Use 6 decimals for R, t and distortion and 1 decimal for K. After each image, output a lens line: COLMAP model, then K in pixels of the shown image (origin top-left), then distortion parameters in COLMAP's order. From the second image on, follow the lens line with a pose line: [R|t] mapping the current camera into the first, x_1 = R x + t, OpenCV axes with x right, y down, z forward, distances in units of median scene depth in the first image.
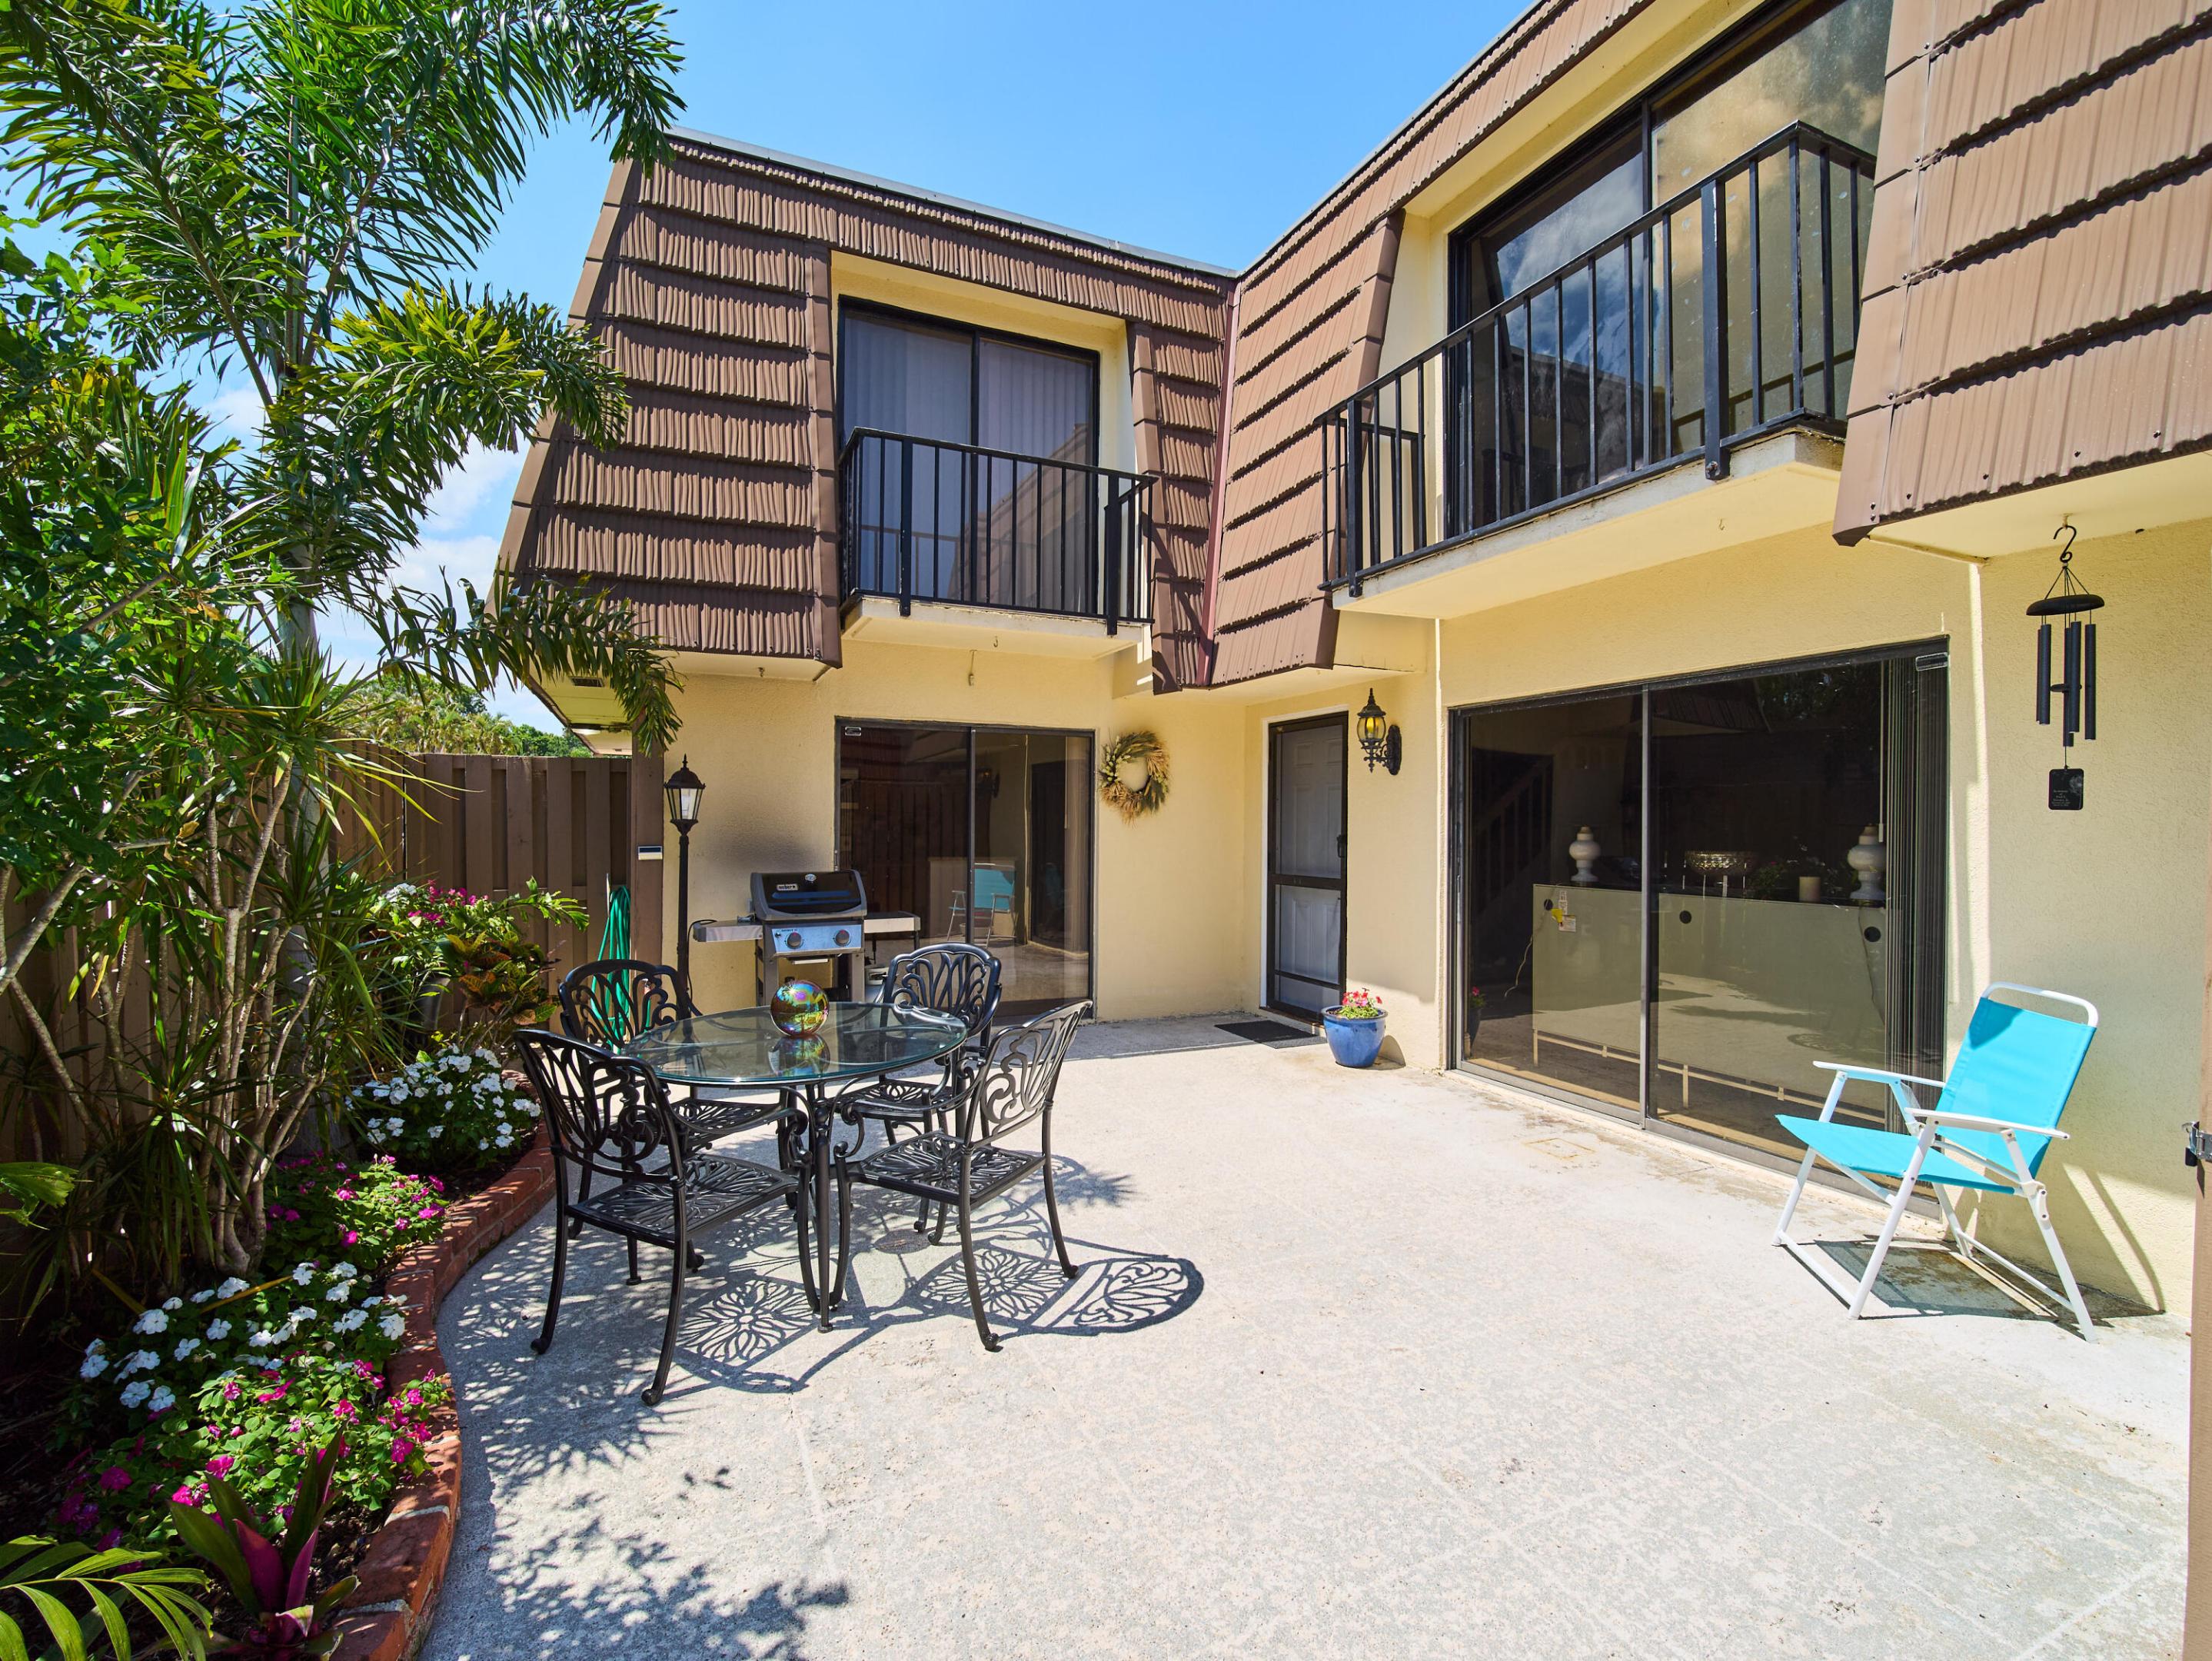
lens RADIAL K [[982.3, 0, 1111.6], [0, 982.3, 817.3], [0, 0, 1]] dist [-0.002973, -0.000623]
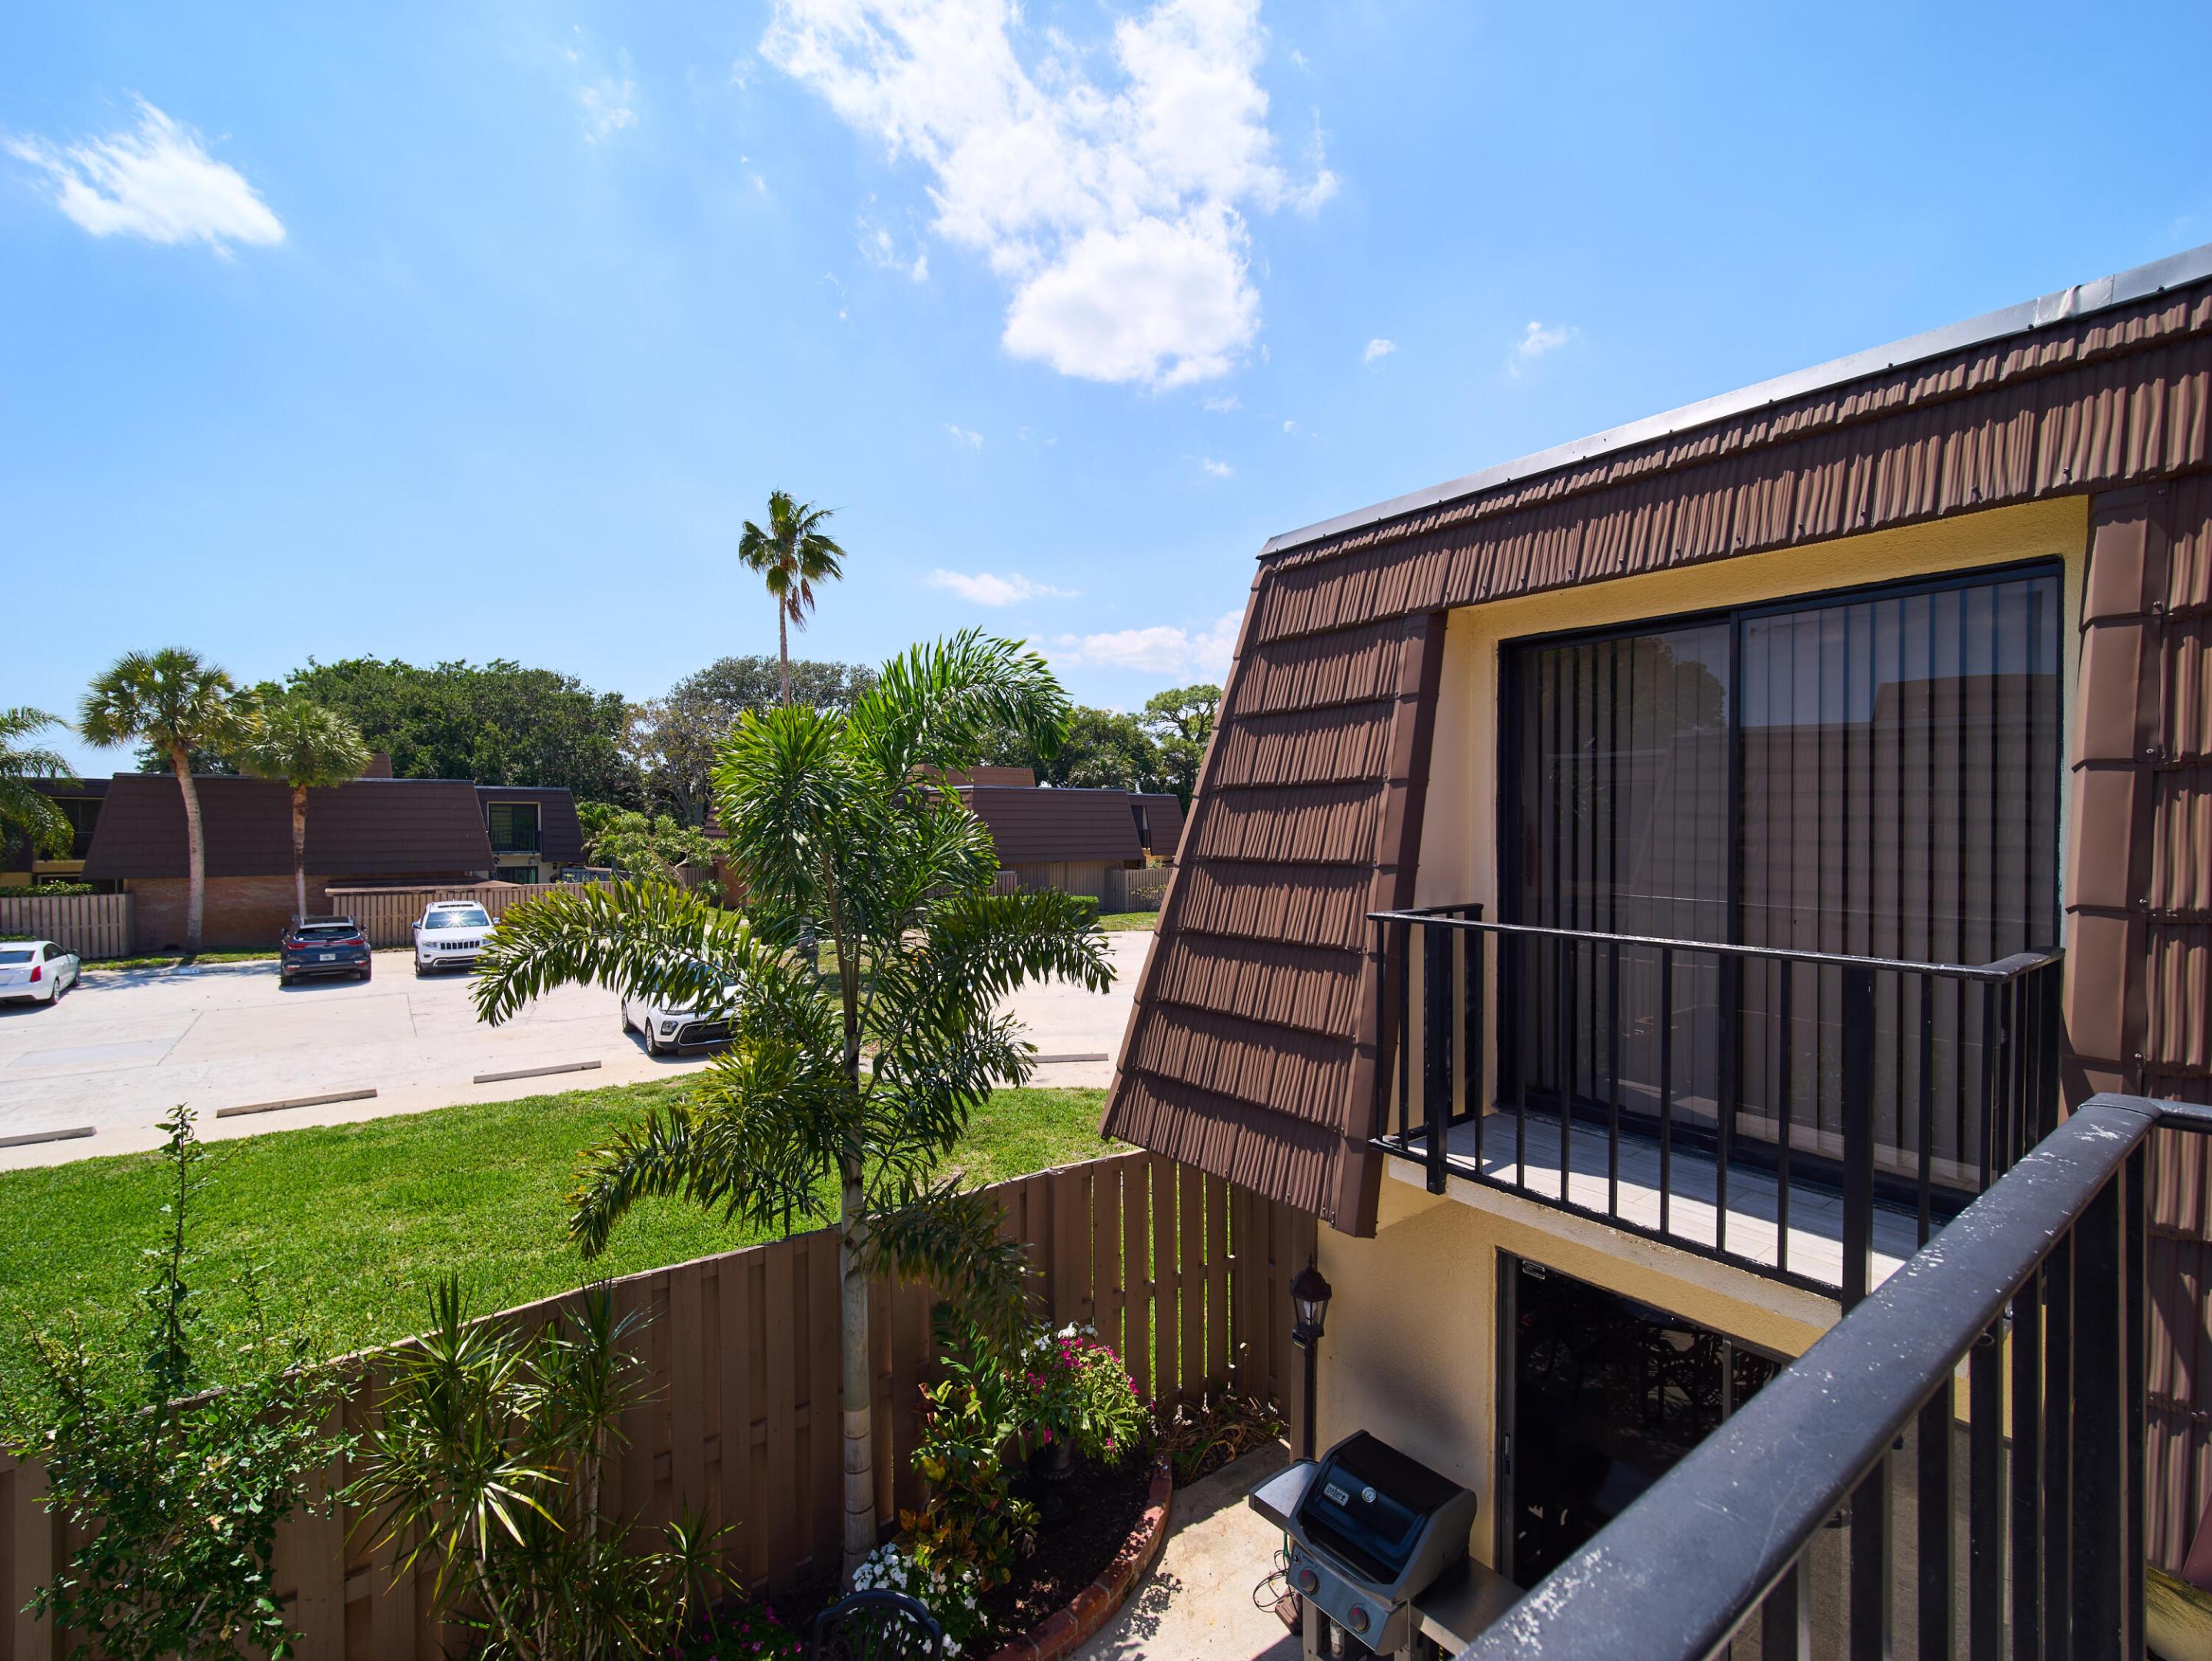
lens RADIAL K [[982.3, 0, 1088.6], [0, 982.3, 824.9], [0, 0, 1]] dist [-0.002973, -0.000623]
pose [[0.219047, -0.003073, -0.975709, 0.373168], [0.004543, 0.999987, -0.002129, -0.443717], [0.975704, -0.003966, 0.219058, 0.622575]]
